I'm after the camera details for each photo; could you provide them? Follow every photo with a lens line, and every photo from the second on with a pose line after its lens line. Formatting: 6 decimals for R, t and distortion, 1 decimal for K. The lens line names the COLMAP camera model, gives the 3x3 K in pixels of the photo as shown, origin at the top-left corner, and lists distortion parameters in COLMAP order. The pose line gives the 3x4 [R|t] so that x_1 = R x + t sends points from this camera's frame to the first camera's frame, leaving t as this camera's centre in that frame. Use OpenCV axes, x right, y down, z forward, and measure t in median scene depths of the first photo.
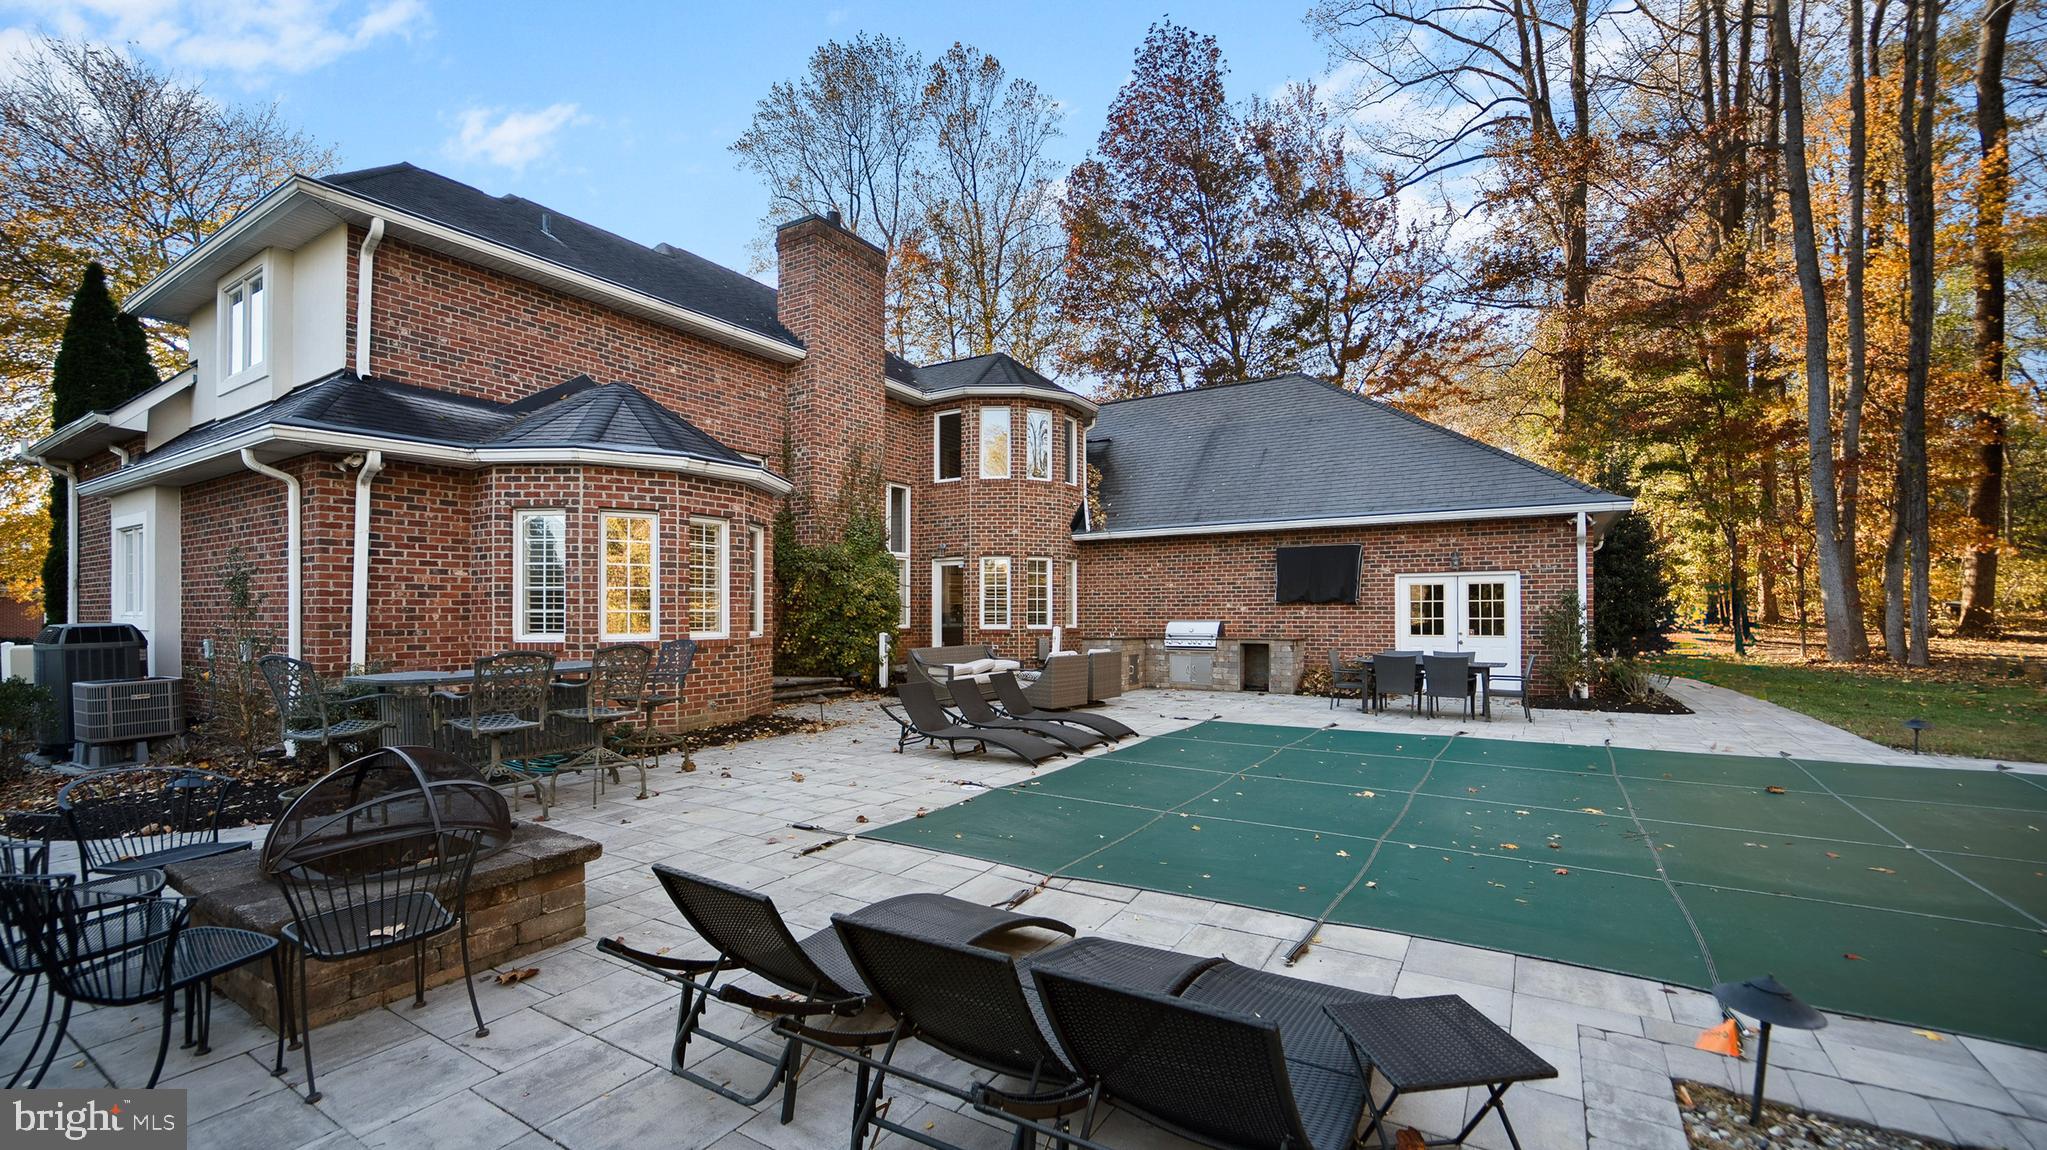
lens RADIAL K [[830.4, 0, 1026.4], [0, 830.4, 606.6], [0, 0, 1]] dist [-0.011086, 0.000367]
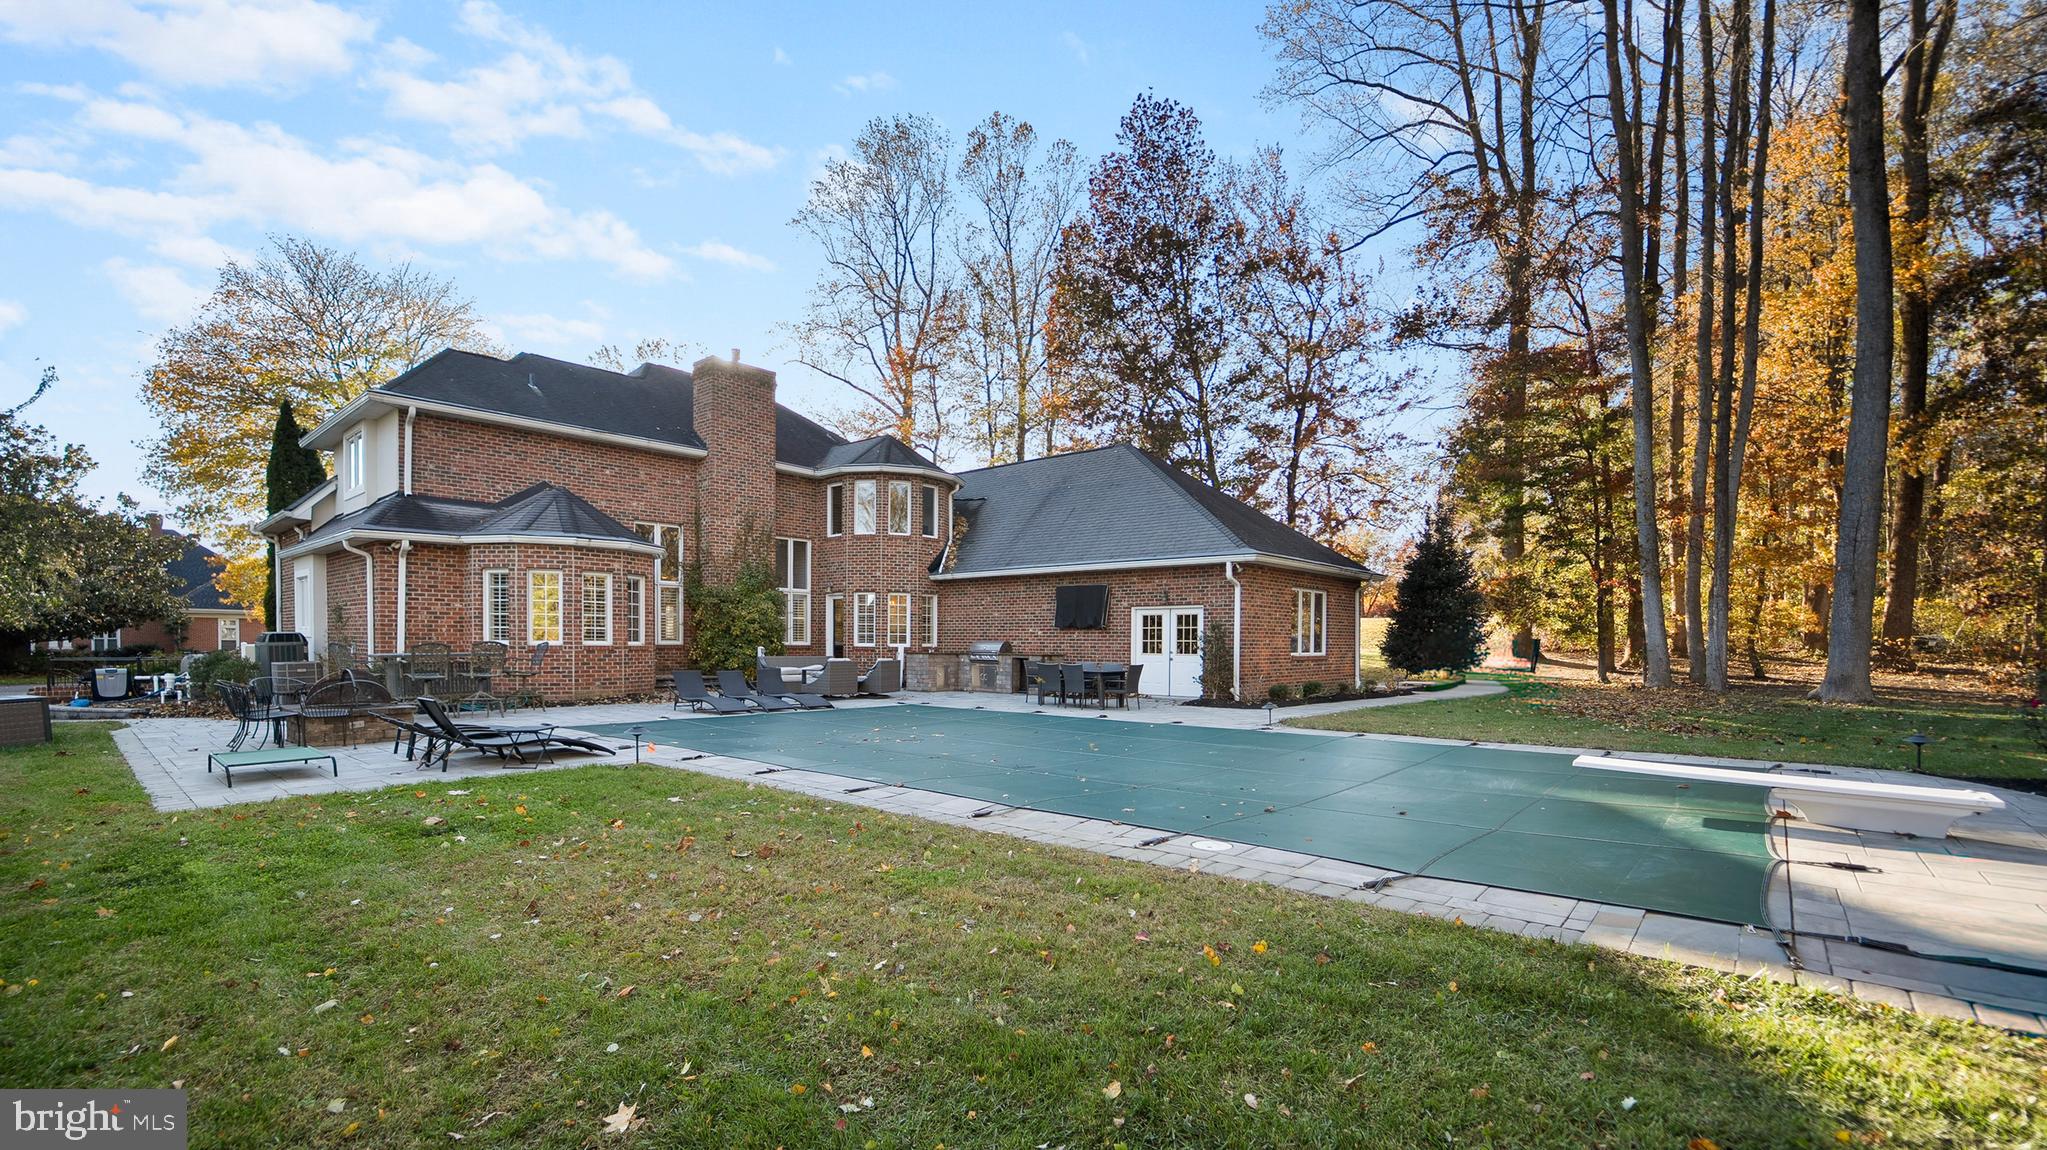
lens RADIAL K [[852.3, 0, 1020.5], [0, 852.3, 659.4], [0, 0, 1]] dist [-0.018365, -0.000166]
pose [[0.987977, 0.014230, -0.153946, 0.462716], [-0.009943, 0.999542, 0.028585, 0.006919], [0.154282, -0.026711, 0.987666, -0.355325]]
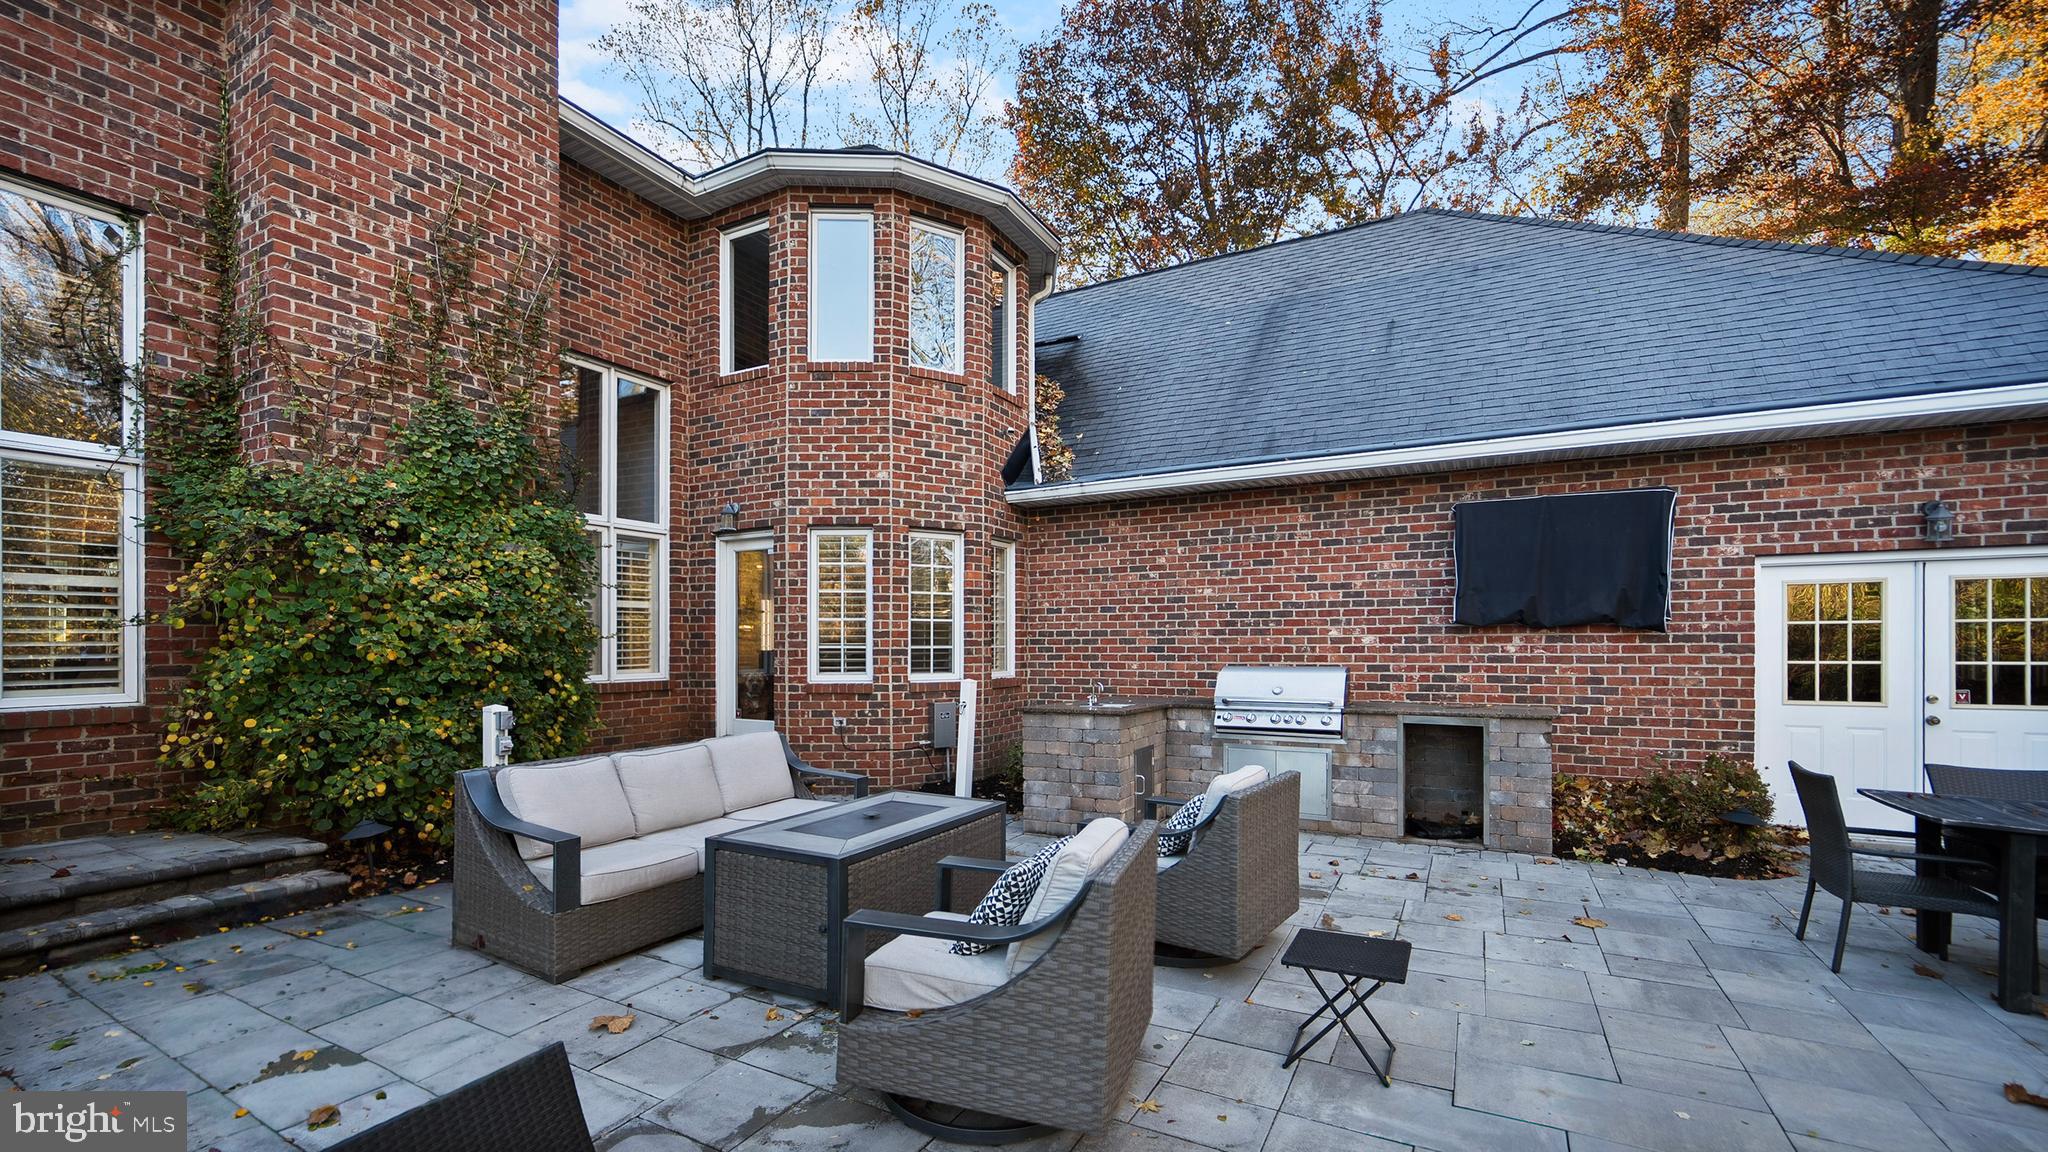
lens RADIAL K [[831.1, 0, 1017.9], [0, 831.1, 646.8], [0, 0, 1]] dist [-0.010571, 0.000042]
pose [[0.998746, -0.000651, 0.050060, 0.042627], [0.000015, 0.999919, 0.012698, 0.000597], [-0.050064, -0.012681, 0.998666, 0.571107]]
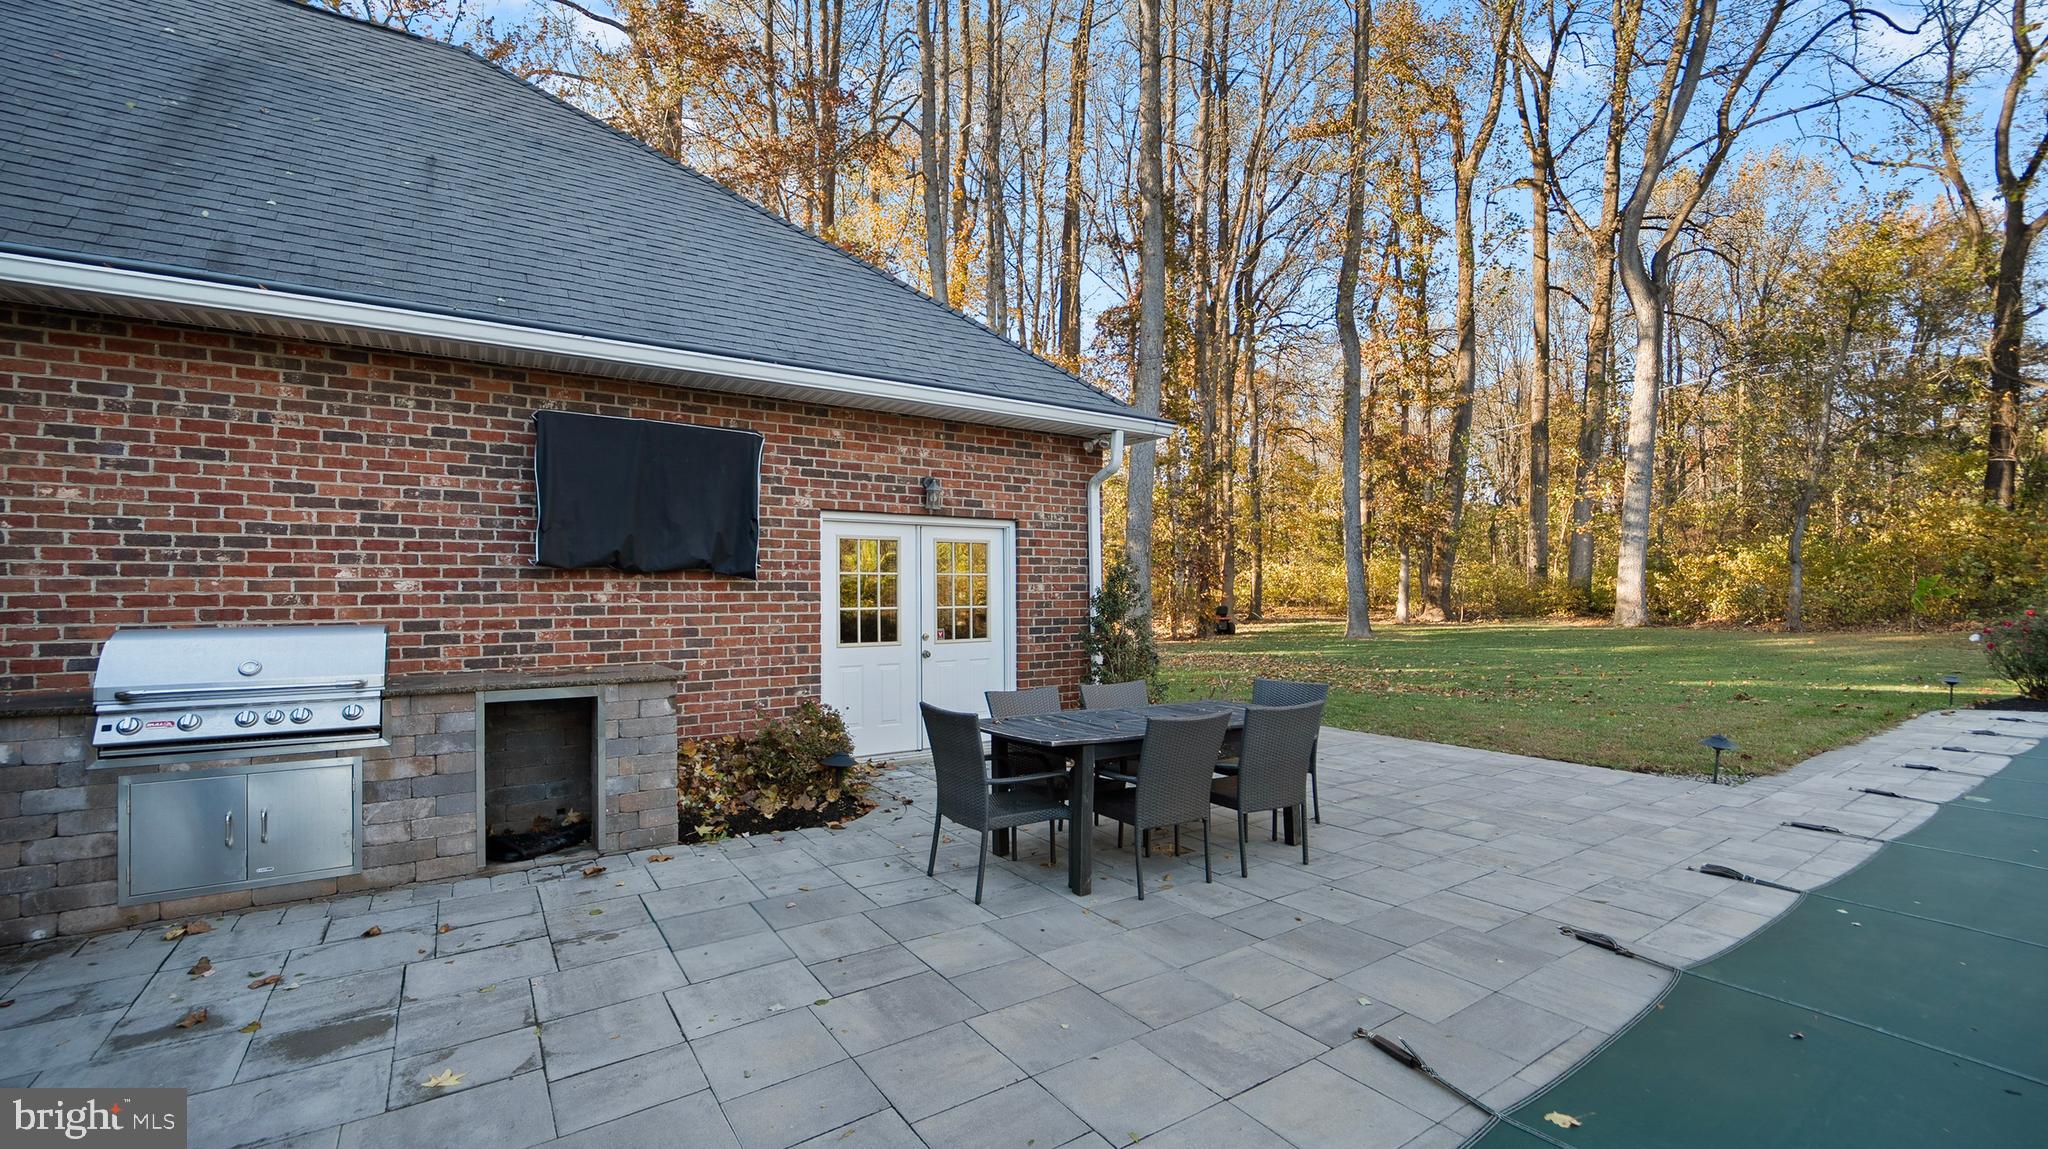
lens RADIAL K [[840.6, 0, 1015.0], [0, 840.6, 590.5], [0, 0, 1]] dist [-0.009543, -0.000324]
pose [[0.417250, 0.007970, 0.908757, 0.067553], [-0.003437, 0.999968, -0.007191, 0.006393], [-0.908785, -0.000123, 0.417264, 0.681945]]
